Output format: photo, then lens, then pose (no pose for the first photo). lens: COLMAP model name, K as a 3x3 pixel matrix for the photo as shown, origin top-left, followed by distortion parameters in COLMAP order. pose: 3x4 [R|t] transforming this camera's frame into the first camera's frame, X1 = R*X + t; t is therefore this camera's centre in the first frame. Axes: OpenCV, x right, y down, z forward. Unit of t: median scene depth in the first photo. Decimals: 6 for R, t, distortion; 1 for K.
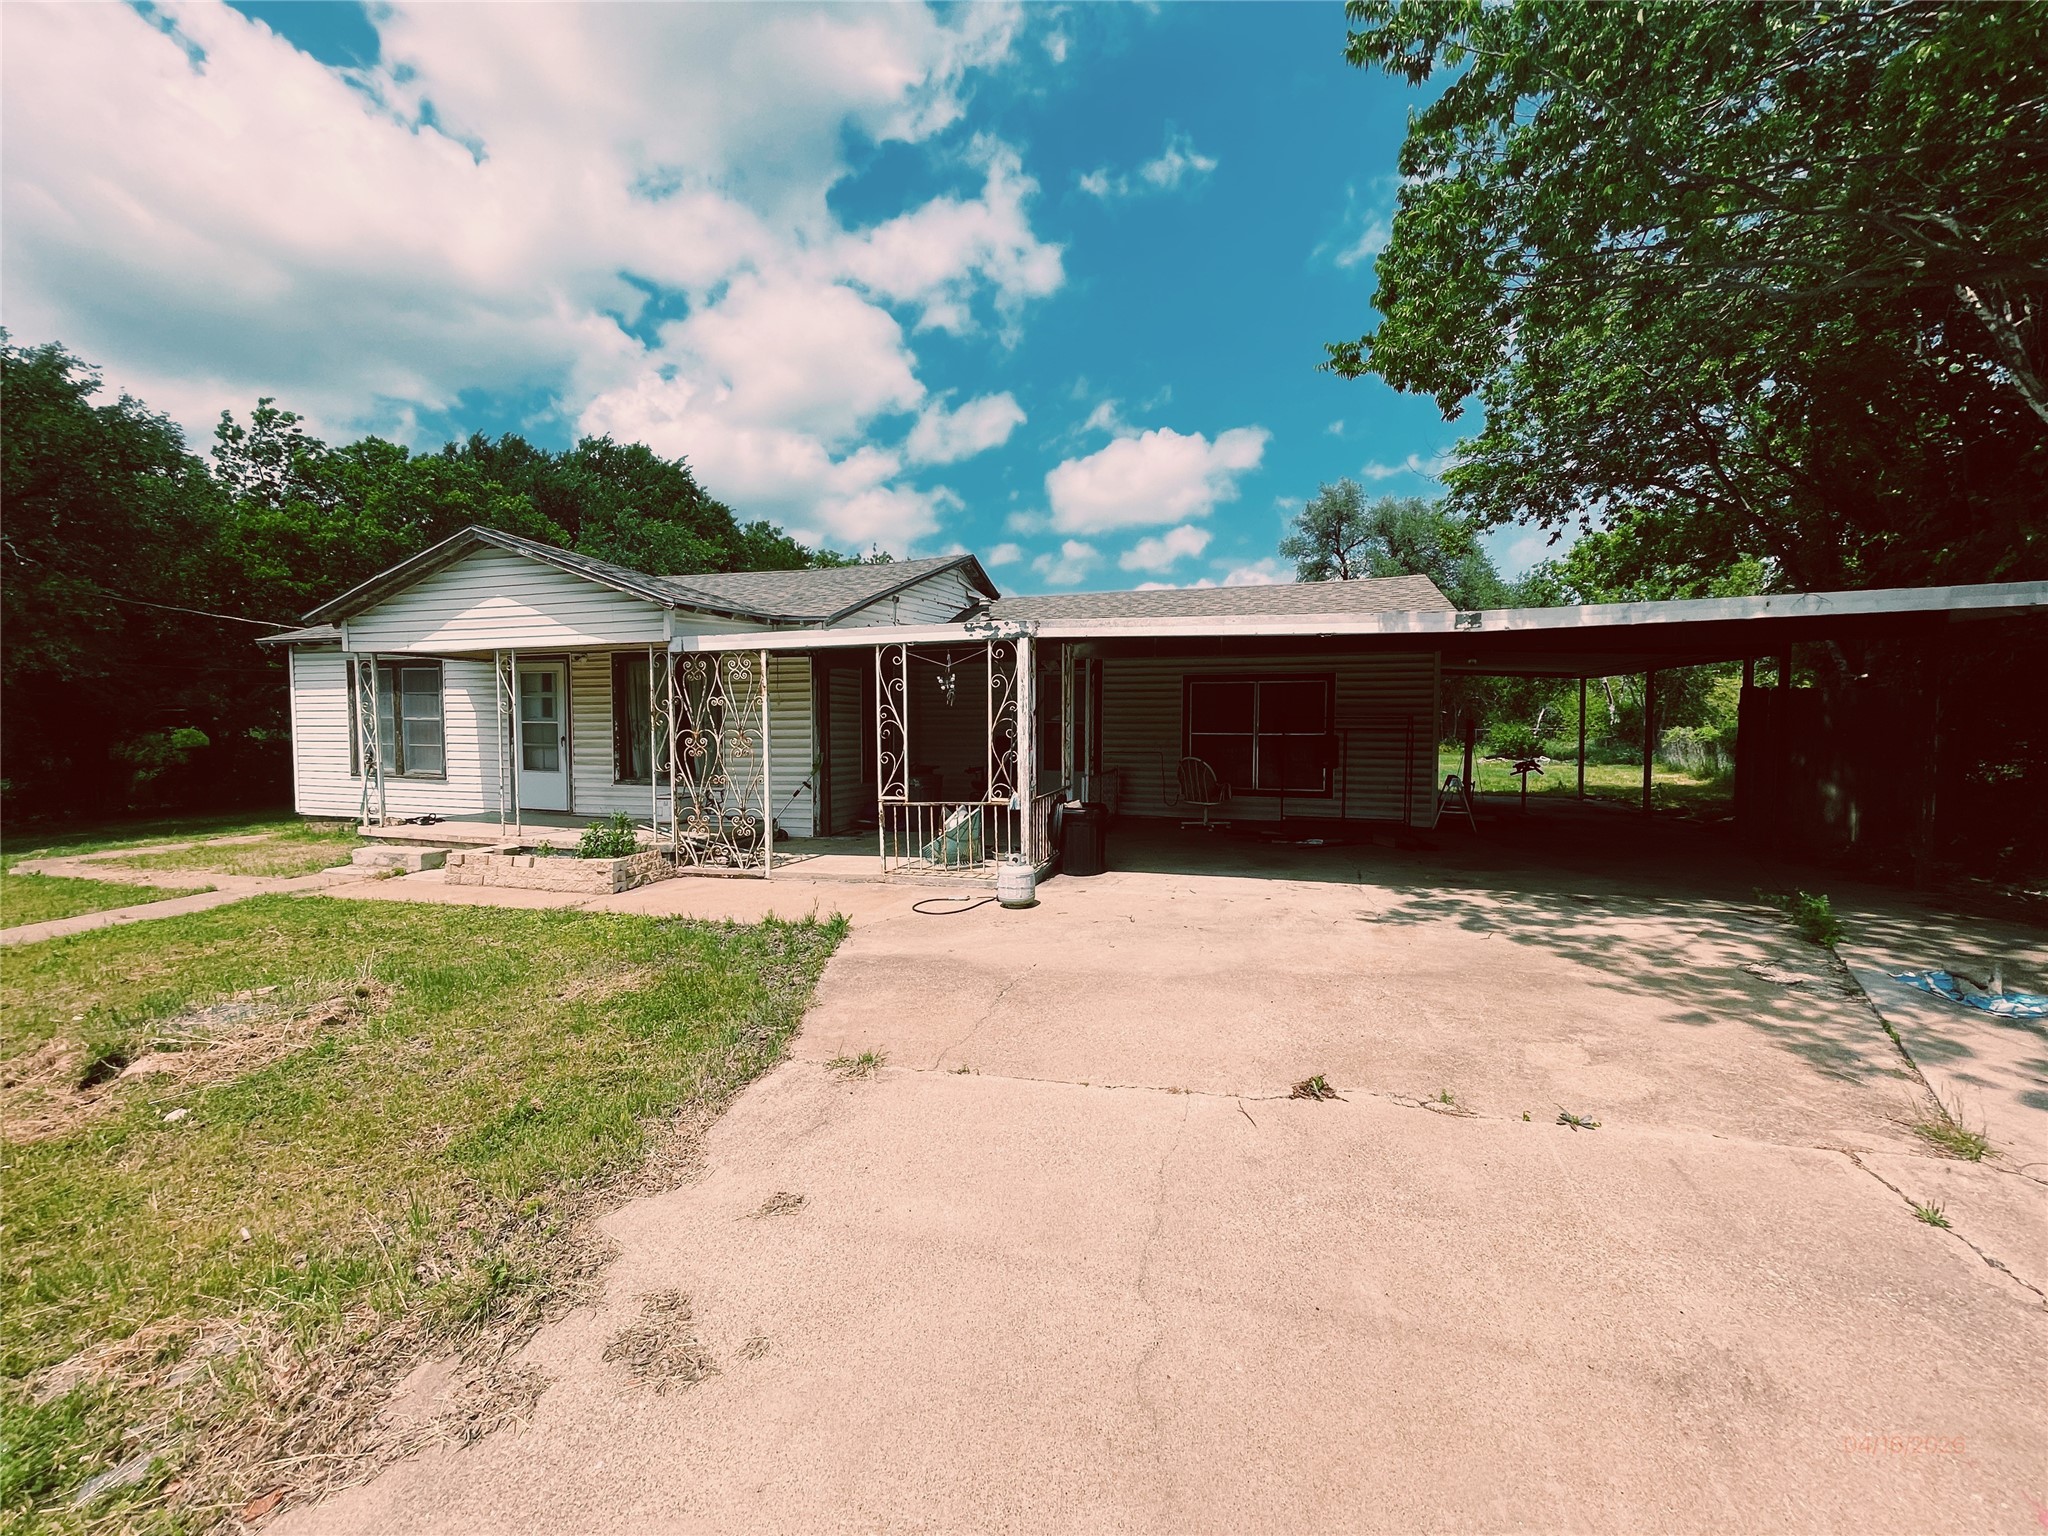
lens RADIAL K [[830.2, 0, 1017.7], [0, 830.2, 764.4], [0, 0, 1]] dist [0.001410, -0.000157]
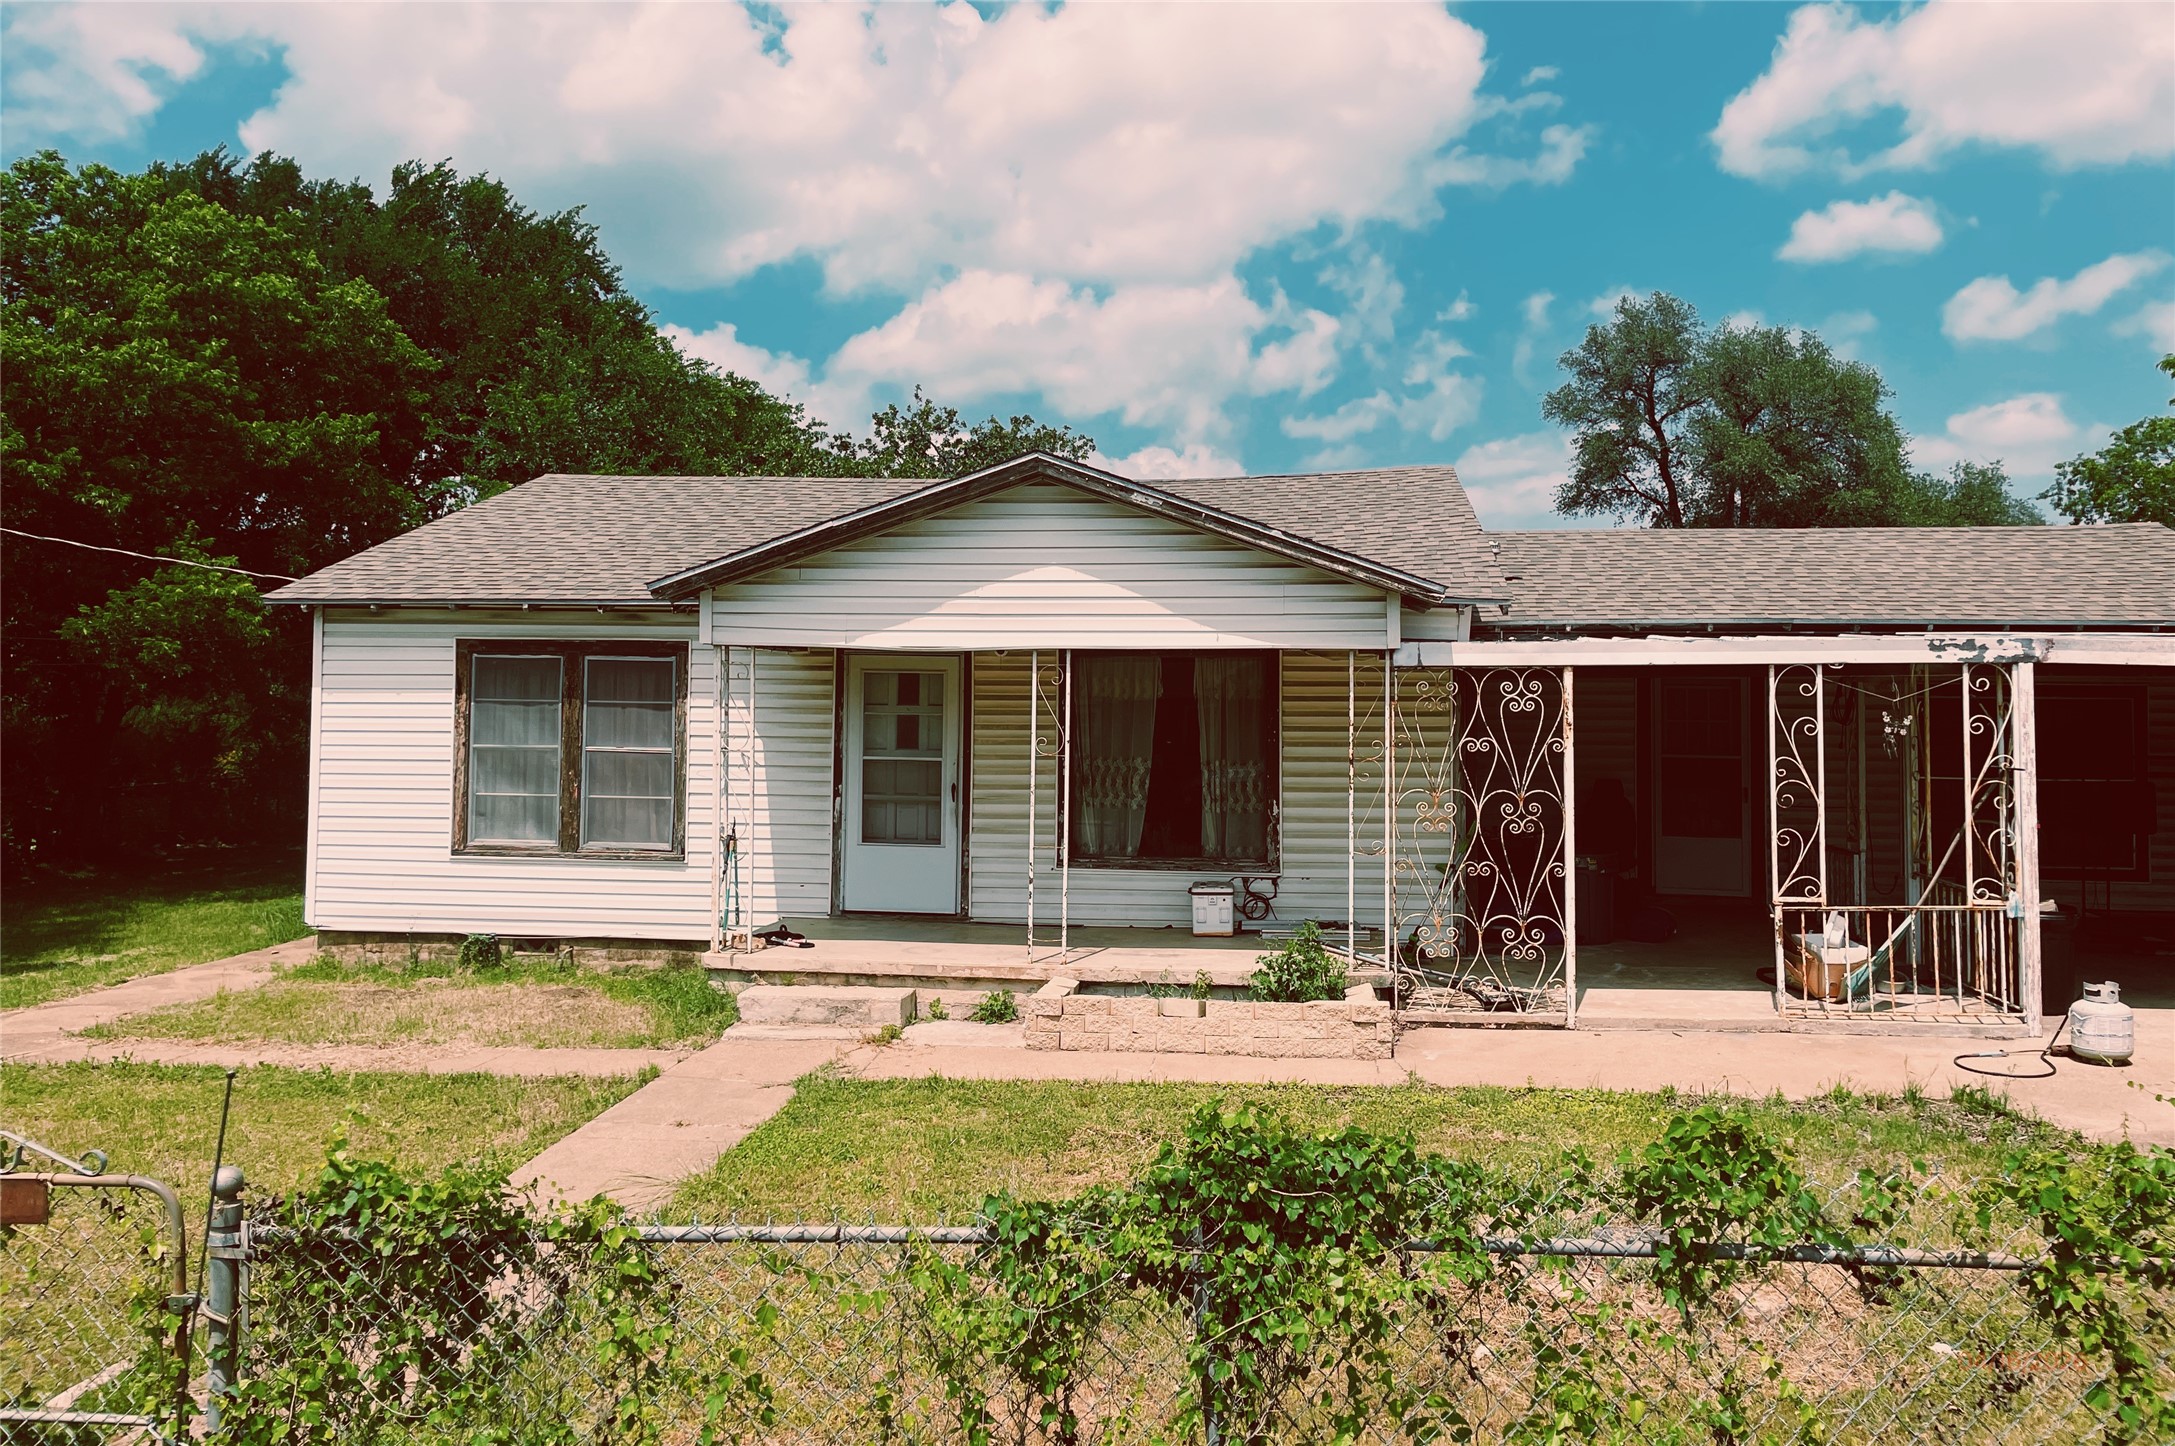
lens RADIAL K [[1651.9, 0, 1092.9], [0, 1651.9, 648.1], [0, 0, 1]] dist [0.079739, -0.102456]
pose [[0.986702, 0.010831, 0.162180, -0.798742], [0.001647, 0.997060, -0.076606, -0.049650], [-0.162533, 0.075854, 0.983783, -0.189754]]
